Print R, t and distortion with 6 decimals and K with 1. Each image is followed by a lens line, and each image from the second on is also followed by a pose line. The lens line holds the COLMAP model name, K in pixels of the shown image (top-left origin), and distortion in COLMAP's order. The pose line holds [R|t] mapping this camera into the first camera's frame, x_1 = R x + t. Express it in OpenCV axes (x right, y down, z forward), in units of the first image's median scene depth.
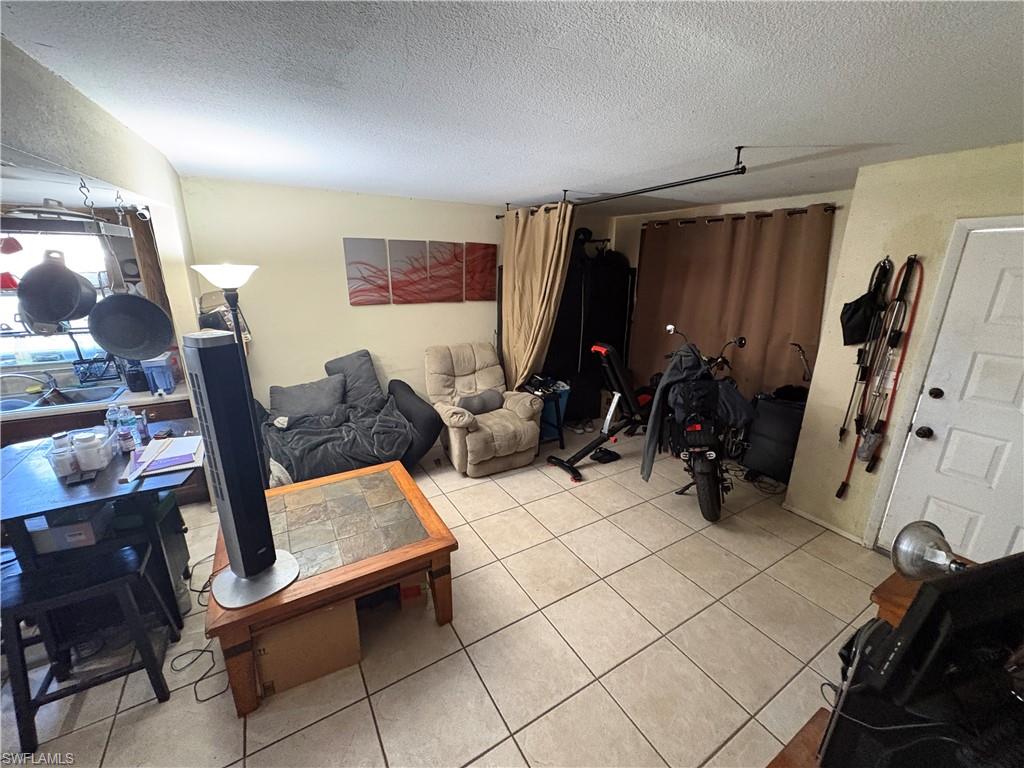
lens RADIAL K [[409.6, 0, 510.5], [0, 409.6, 385.4], [0, 0, 1]] dist [-0.002688, -0.000133]
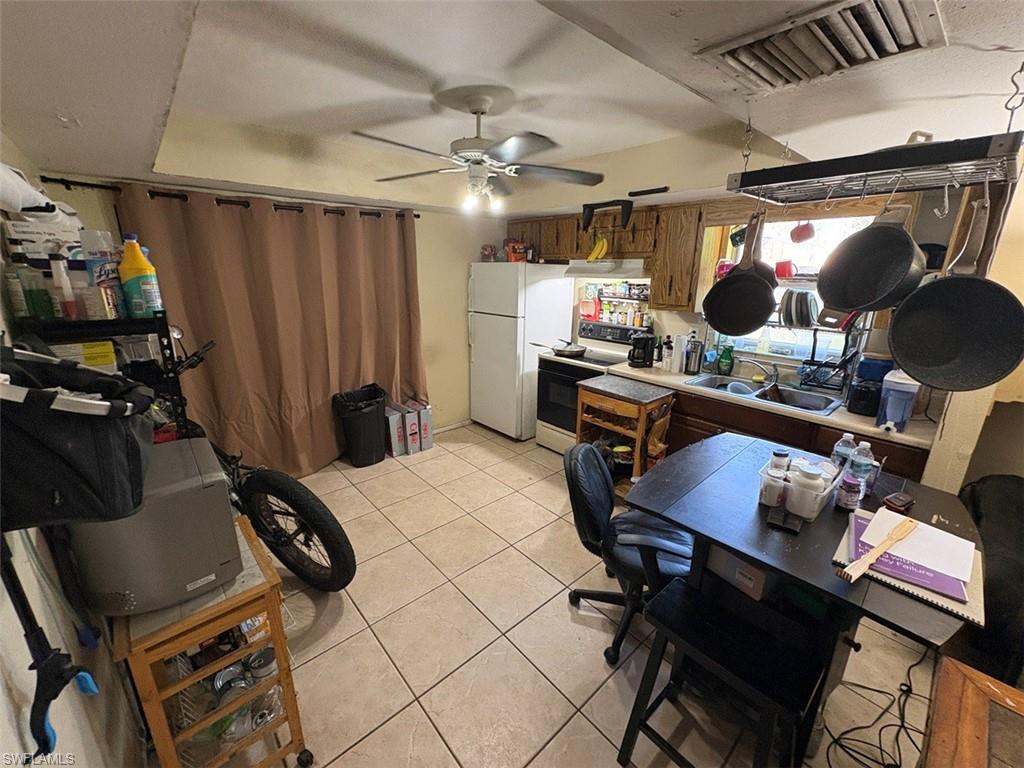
lens RADIAL K [[409.6, 0, 510.5], [0, 409.6, 385.4], [0, 0, 1]] dist [-0.002688, -0.000133]
pose [[0.171262, 0.260246, -0.950232, -0.425600], [-0.283623, 0.936676, 0.205416, -0.011375], [0.943518, 0.234328, 0.234229, 0.261082]]
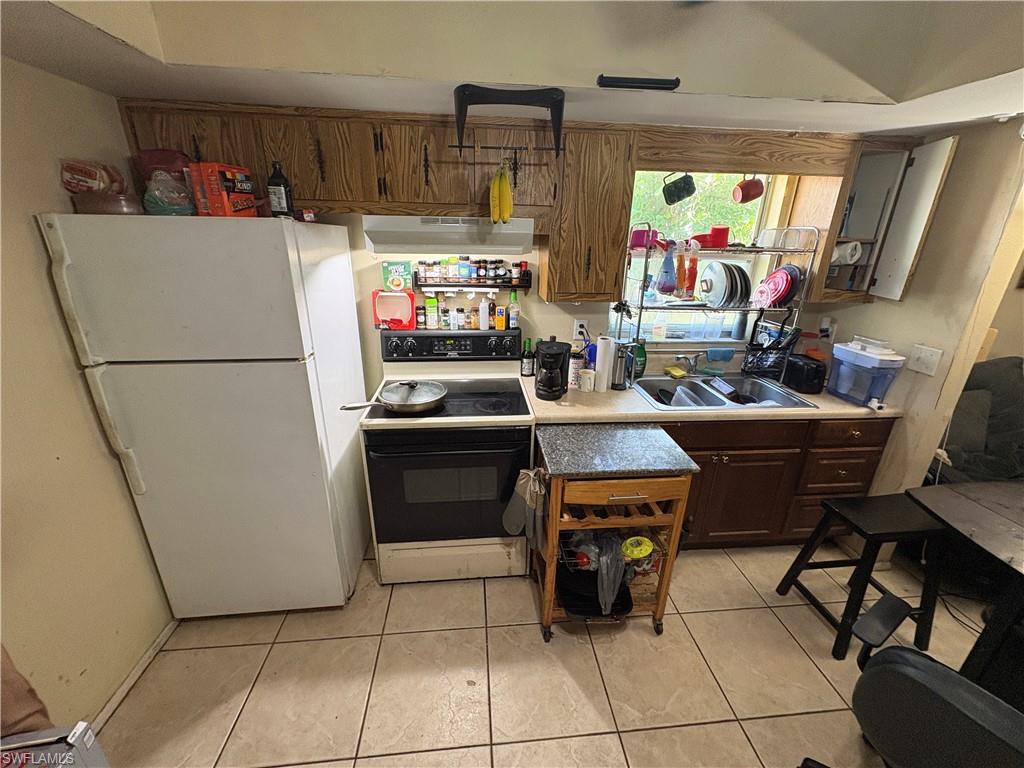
lens RADIAL K [[417.4, 0, 508.6], [0, 417.4, 386.9], [0, 0, 1]] dist [-0.000477, -0.000085]
pose [[0.898675, 0.152382, -0.411294, -1.592466], [-0.126299, 0.987897, 0.090048, 0.006683], [0.420038, -0.028978, 0.907044, 0.118462]]
